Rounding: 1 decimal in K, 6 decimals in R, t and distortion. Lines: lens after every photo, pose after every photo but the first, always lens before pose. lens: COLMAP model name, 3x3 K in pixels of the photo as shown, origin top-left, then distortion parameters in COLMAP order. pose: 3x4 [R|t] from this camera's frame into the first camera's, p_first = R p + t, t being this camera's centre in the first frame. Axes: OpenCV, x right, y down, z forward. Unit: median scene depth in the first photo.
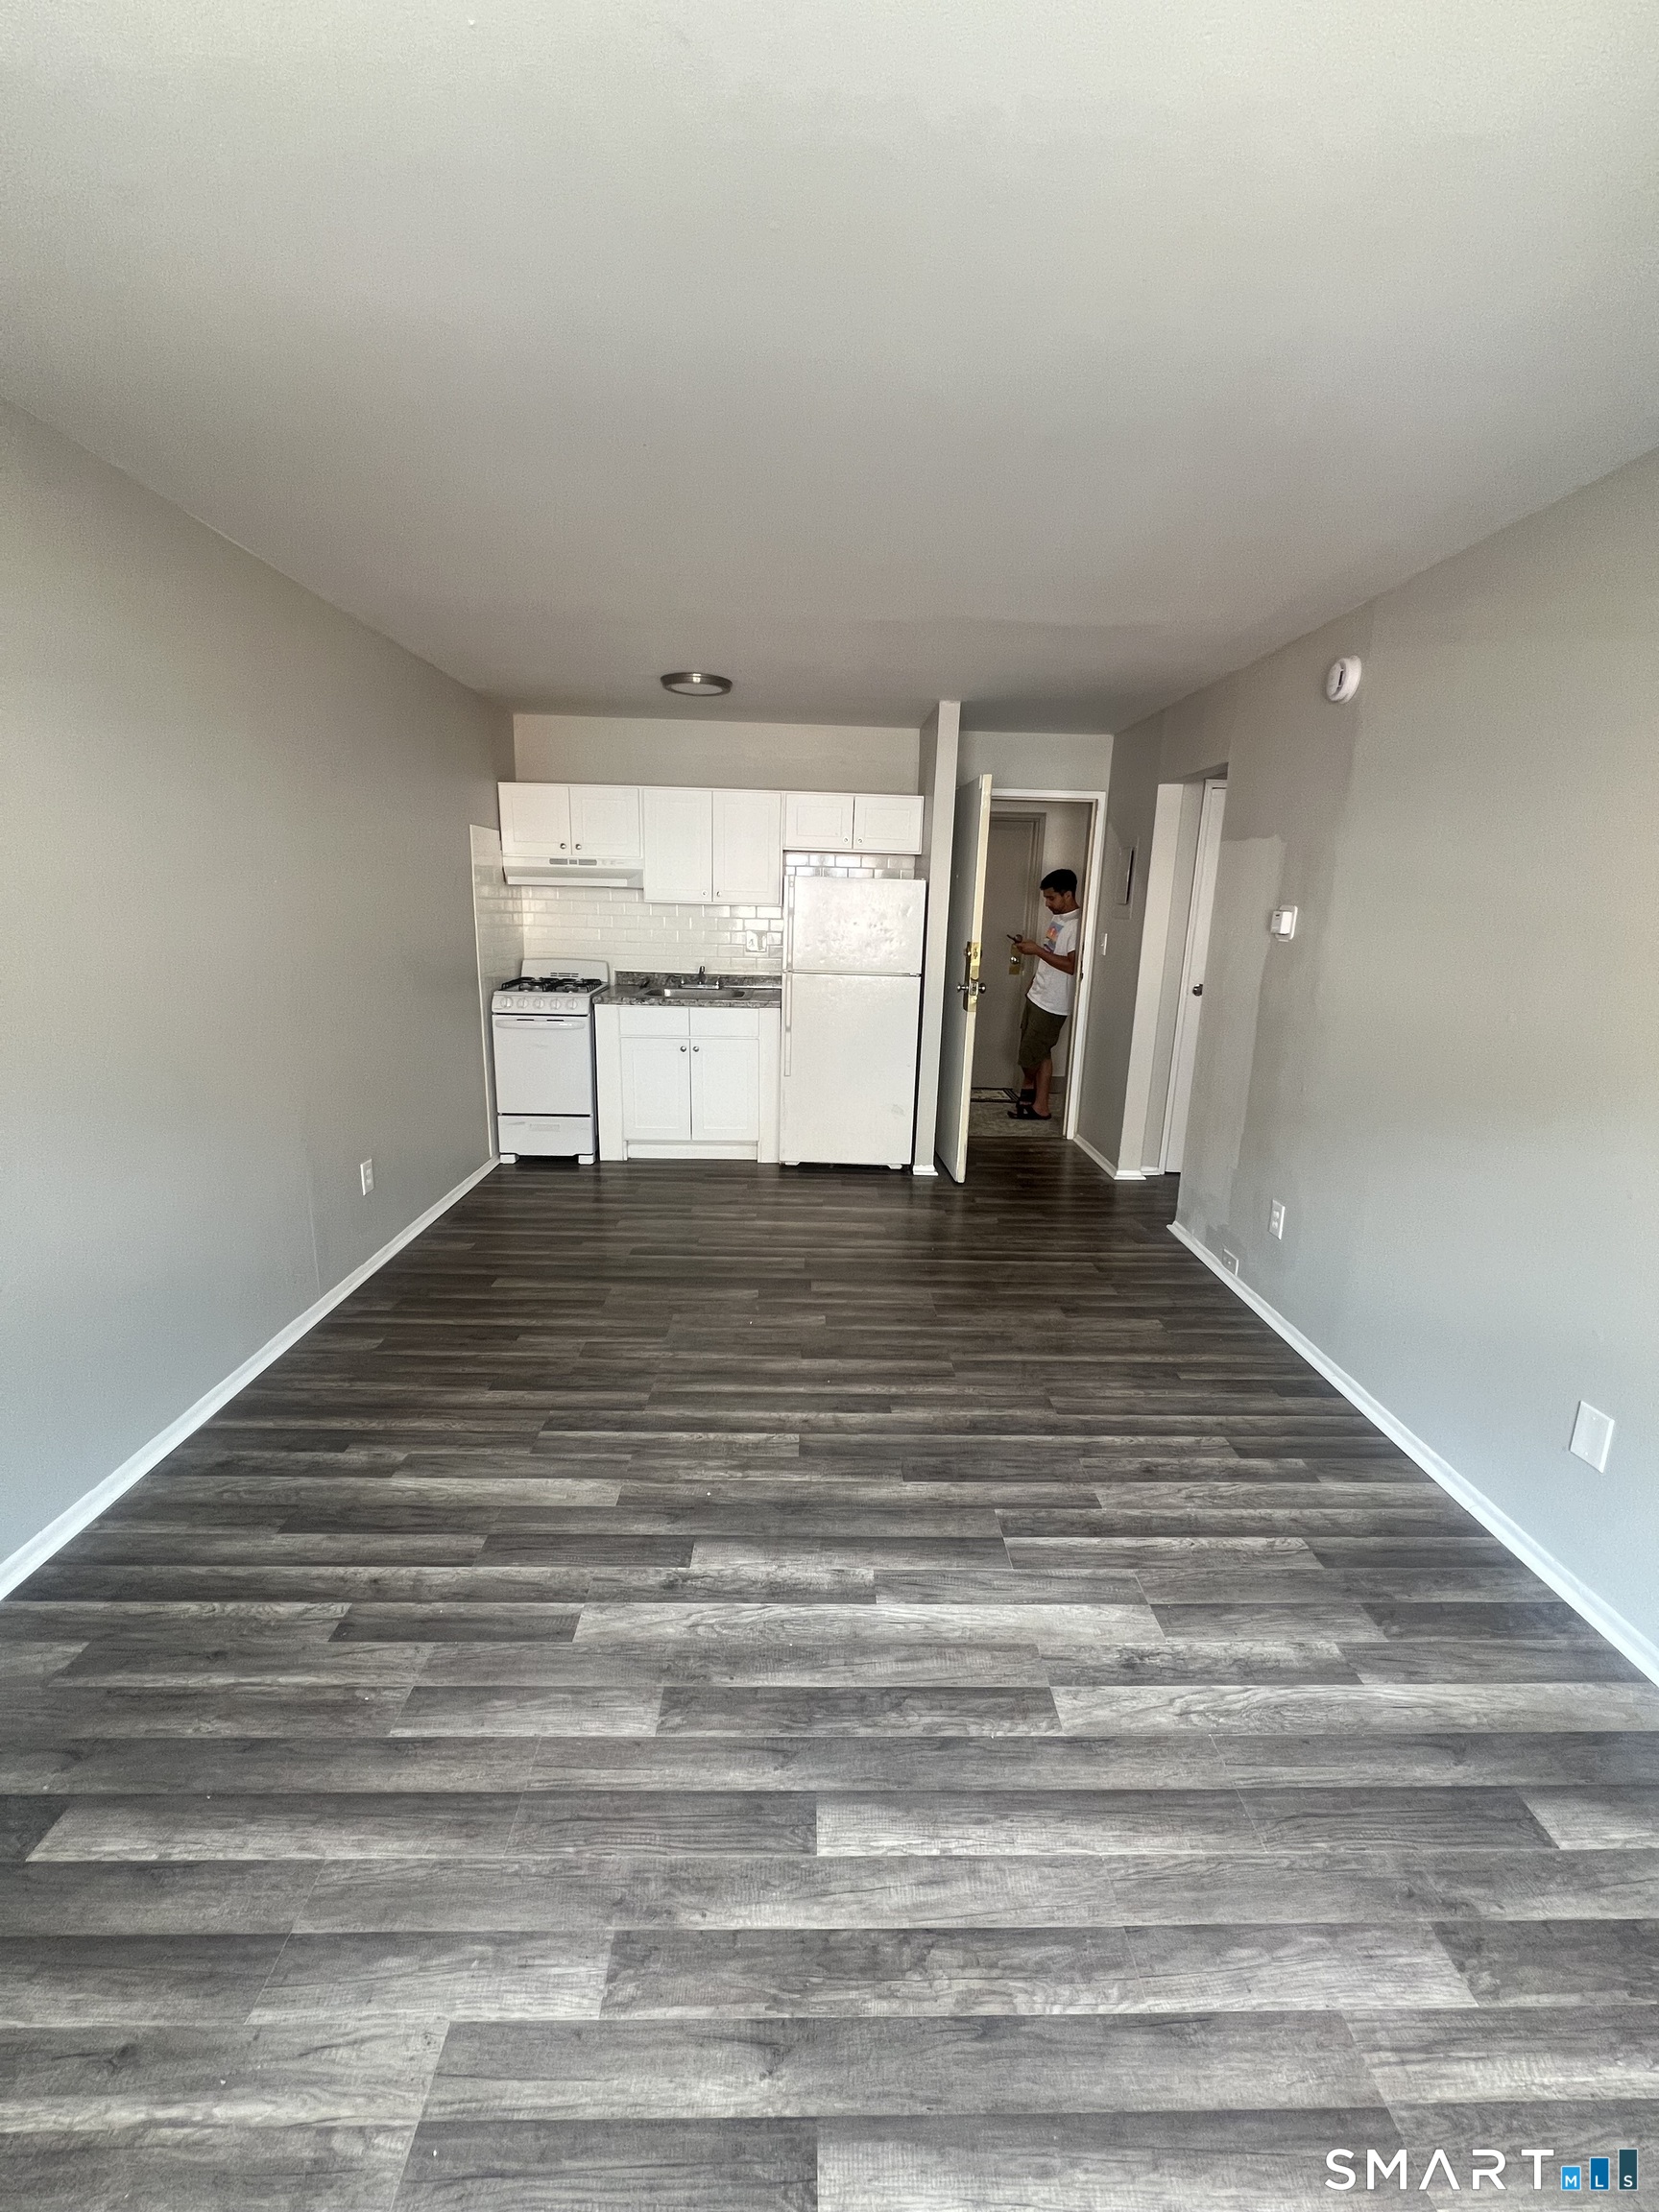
lens RADIAL K [[884.7, 0, 832.0], [0, 884.7, 1104.9], [0, 0, 1]] dist [-0.003707, 0.001265]
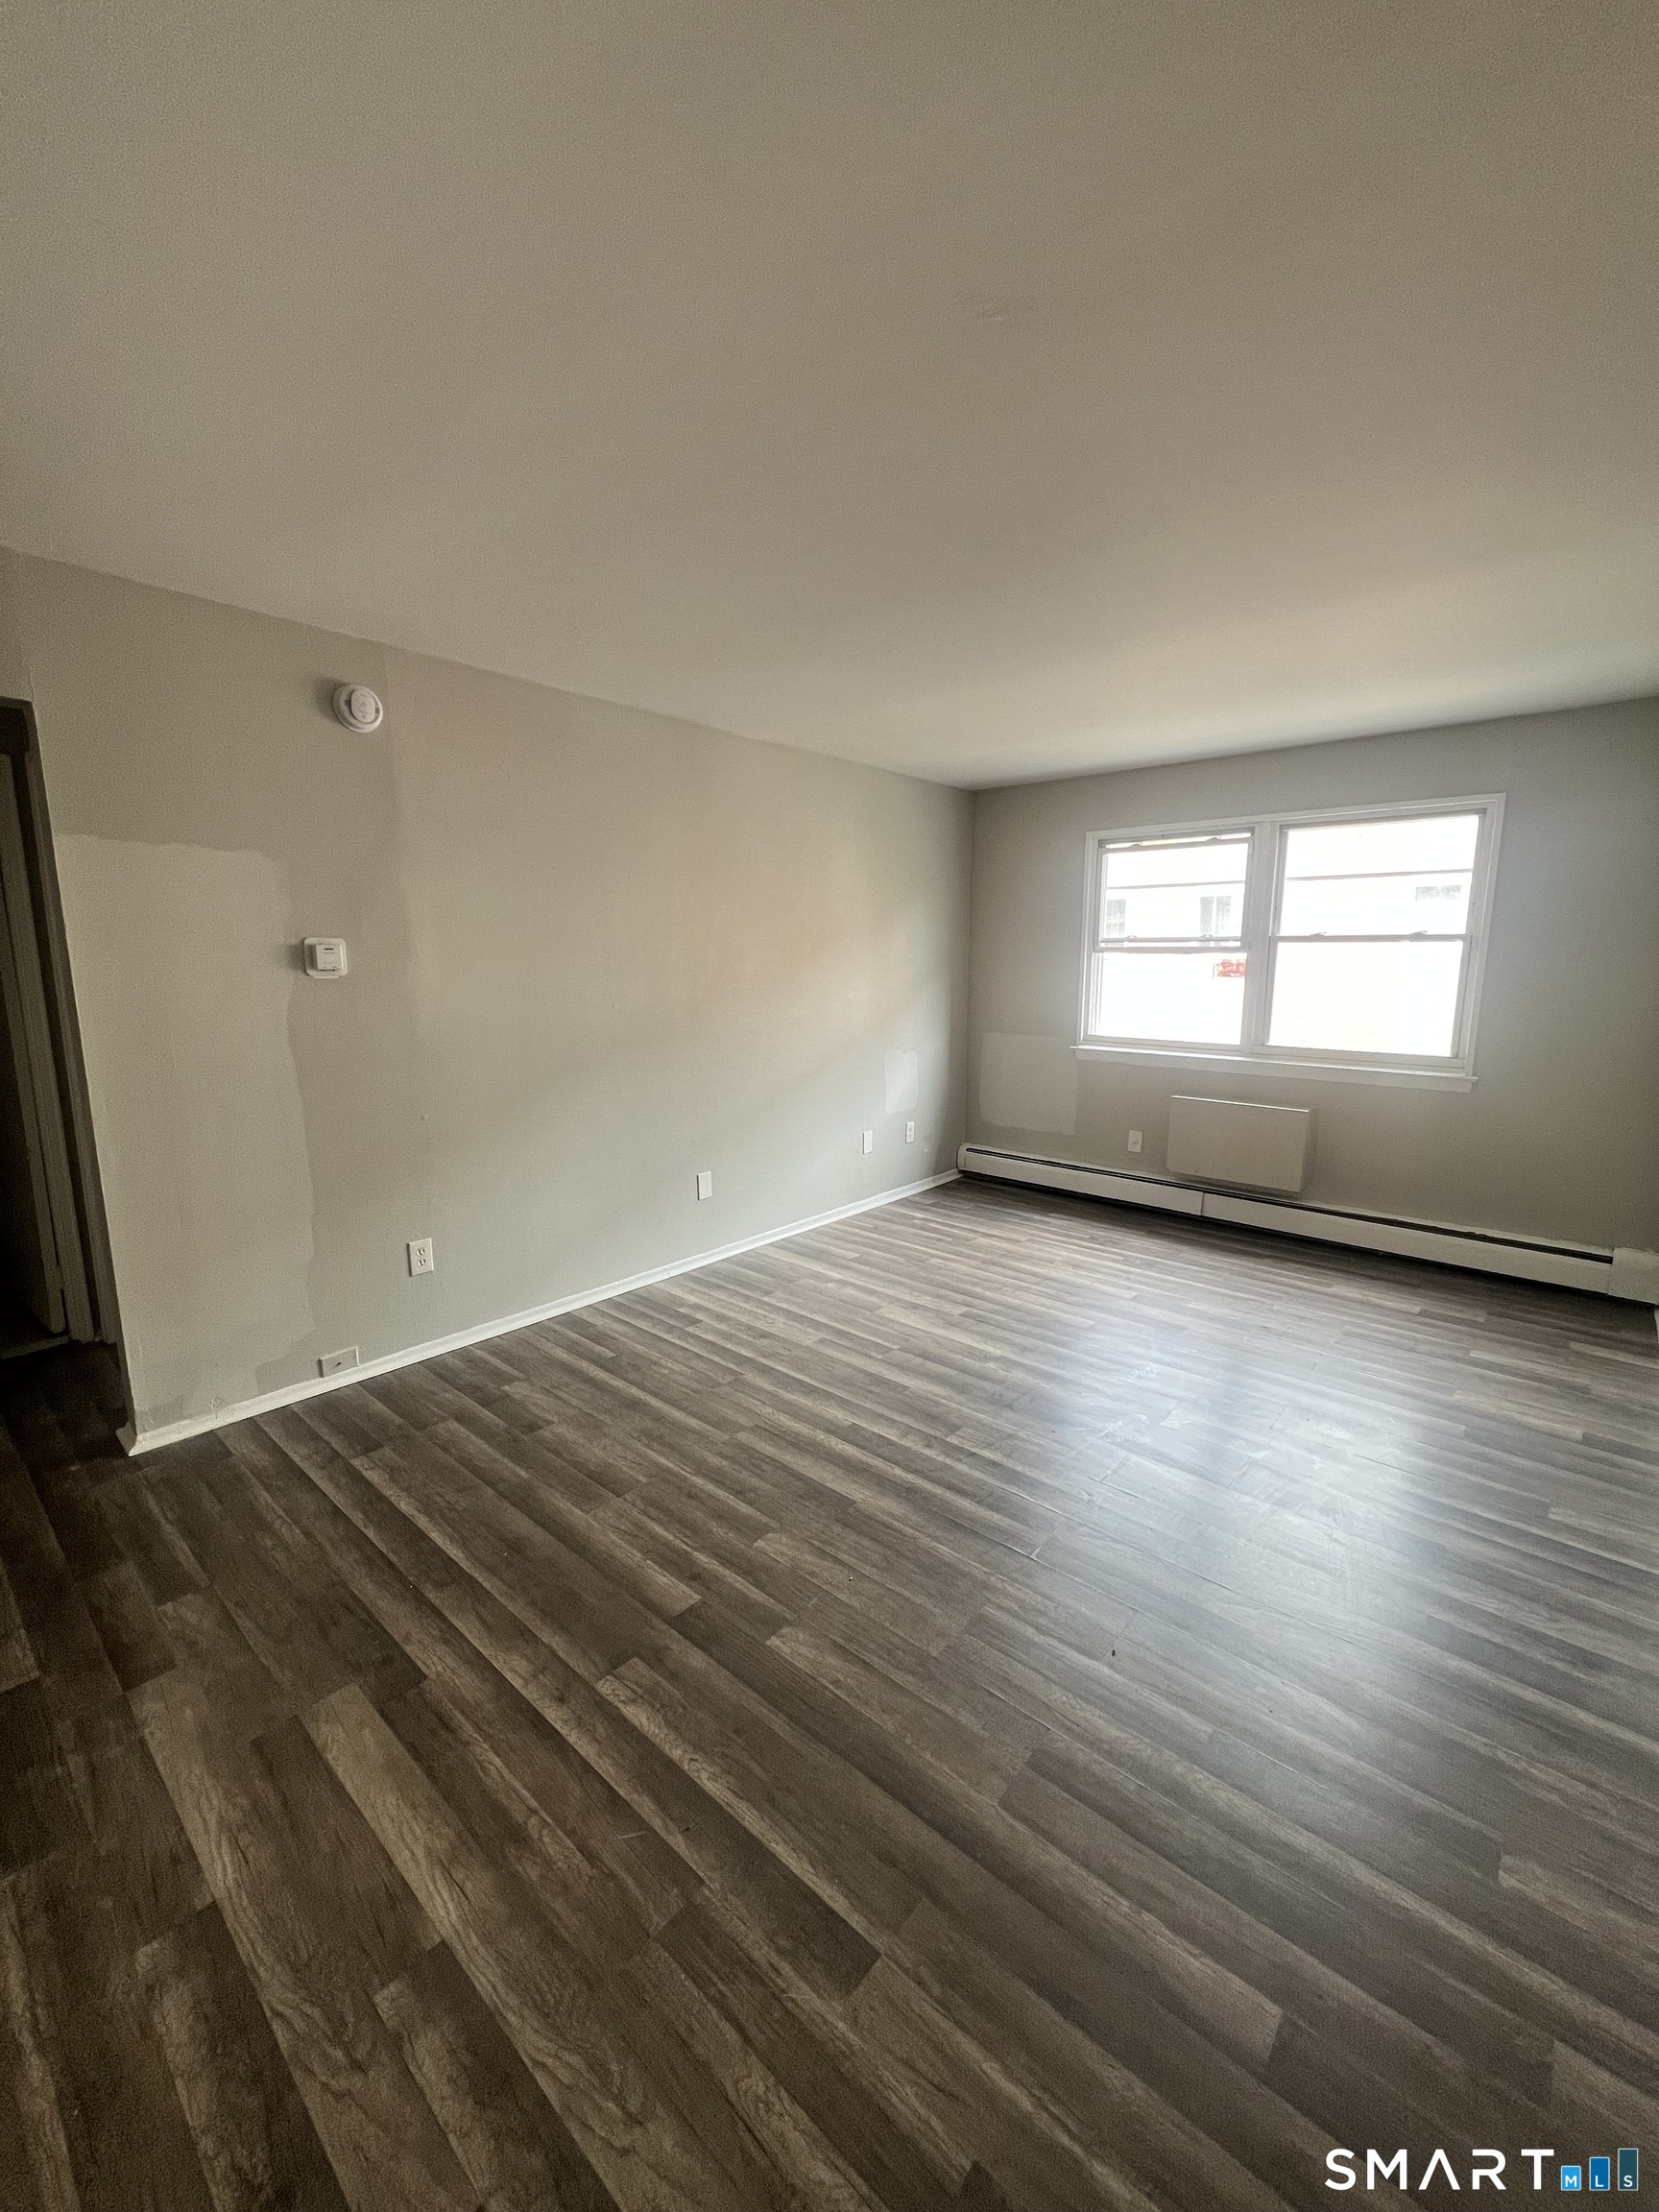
lens RADIAL K [[884.7, 0, 832.0], [0, 884.7, 1104.9], [0, 0, 1]] dist [-0.003707, 0.001265]
pose [[-0.735760, -0.140201, 0.662572, -0.489257], [0.134801, 0.928444, 0.346151, -0.326259], [-0.663691, 0.343999, -0.664213, 1.381660]]
